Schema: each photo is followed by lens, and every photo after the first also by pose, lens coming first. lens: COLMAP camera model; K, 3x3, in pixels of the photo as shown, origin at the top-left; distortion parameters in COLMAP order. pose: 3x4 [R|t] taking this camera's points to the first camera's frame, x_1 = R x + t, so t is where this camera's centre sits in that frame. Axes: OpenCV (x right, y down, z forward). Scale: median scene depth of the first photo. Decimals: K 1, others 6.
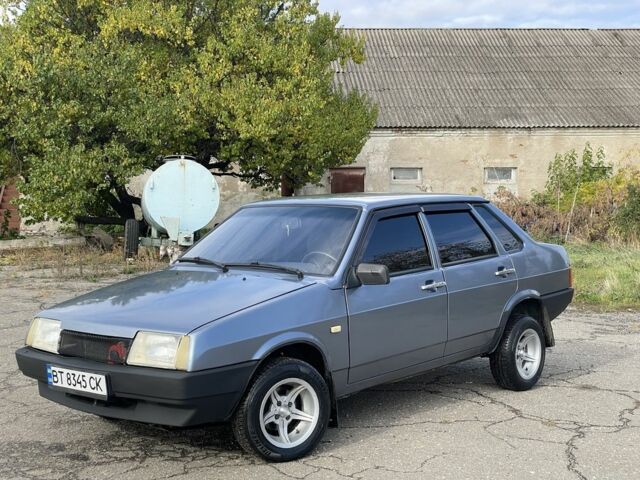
lens RADIAL K [[961.5, 0, 319.6], [0, 961.5, 240.2], [0, 0, 1]] dist [0.118610, 0.000000]
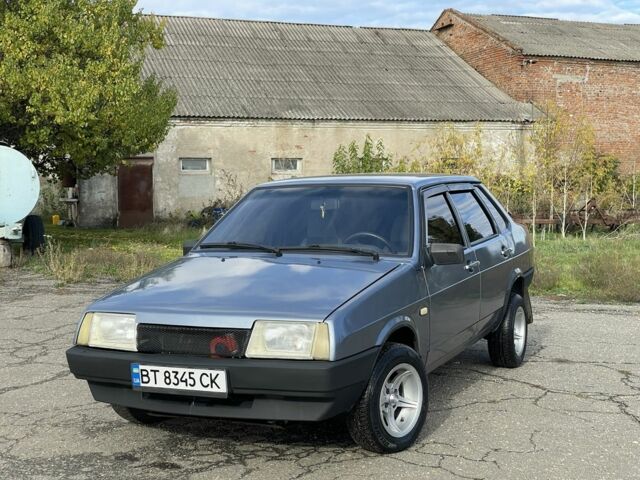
lens RADIAL K [[961.5, 0, 320.0], [0, 961.5, 238.4], [0, 0, 1]] dist [0.118610, 0.000000]
pose [[0.960548, -0.020660, 0.277346, -0.096493], [0.019269, 0.999784, 0.007737, 0.002828], [-0.277446, -0.002088, 0.960739, 0.028611]]
